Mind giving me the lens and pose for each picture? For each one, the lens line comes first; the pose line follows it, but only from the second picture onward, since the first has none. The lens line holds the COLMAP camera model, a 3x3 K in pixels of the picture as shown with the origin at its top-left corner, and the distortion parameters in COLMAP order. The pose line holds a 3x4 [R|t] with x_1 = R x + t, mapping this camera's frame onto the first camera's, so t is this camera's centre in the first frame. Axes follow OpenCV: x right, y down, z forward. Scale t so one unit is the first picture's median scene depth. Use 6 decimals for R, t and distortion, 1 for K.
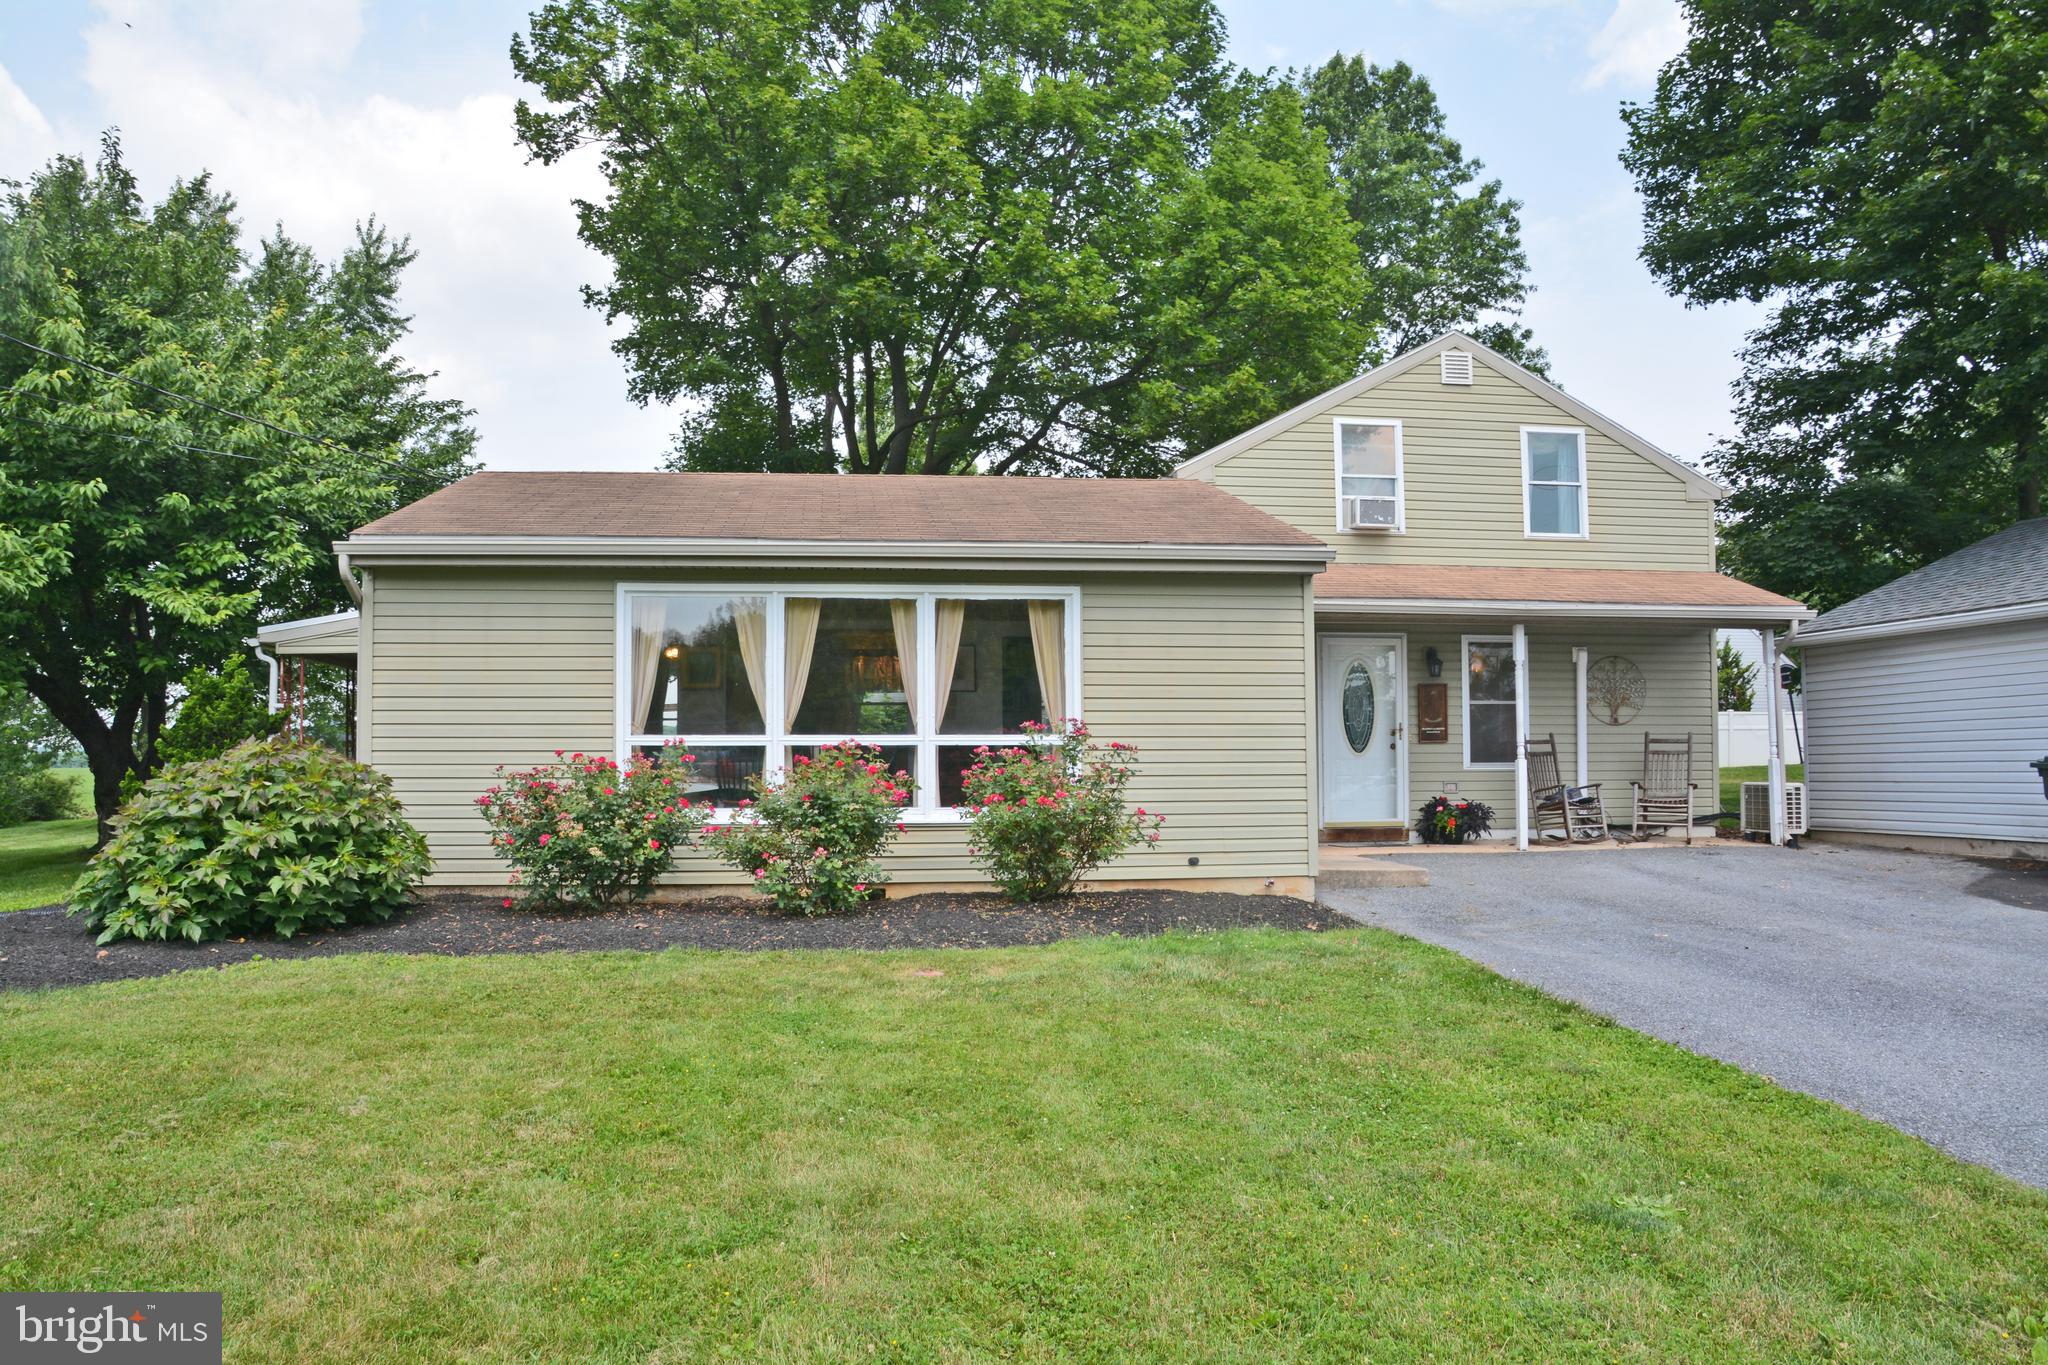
lens RADIAL K [[1451.4, 0, 972.5], [0, 1451.4, 723.3], [0, 0, 1]] dist [-0.127055, 0.073967]
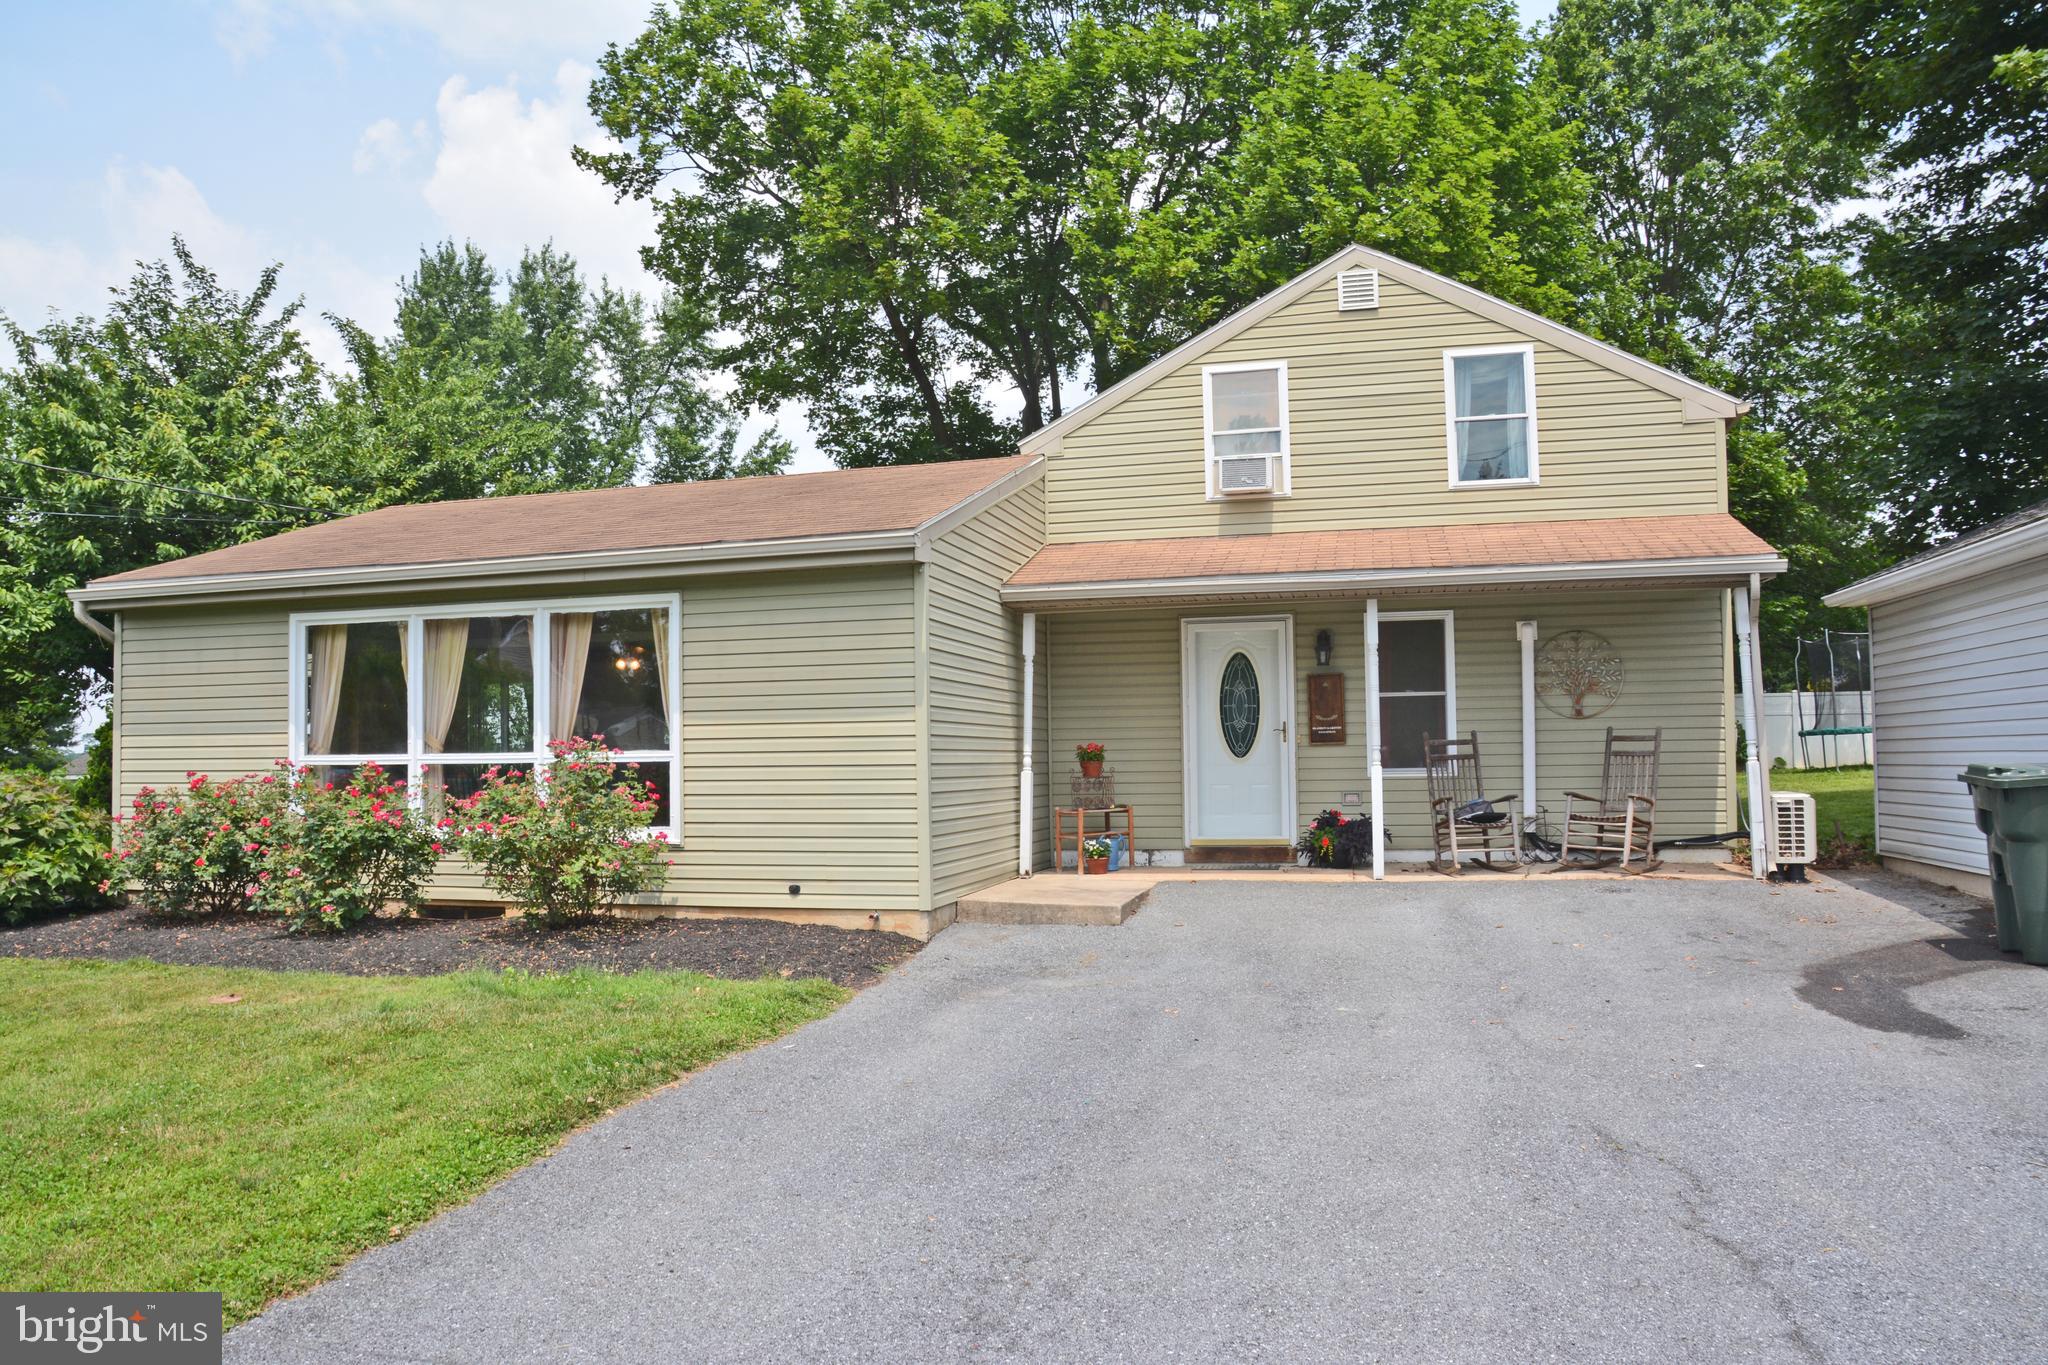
lens RADIAL K [[1451.4, 0, 969.5], [0, 1451.4, 714.3], [0, 0, 1]] dist [-0.127055, 0.073967]
pose [[0.930008, -0.022010, -0.366880, 0.434660], [0.022055, 0.999748, -0.004069, -0.005380], [0.366878, -0.004308, 0.930259, 0.149609]]
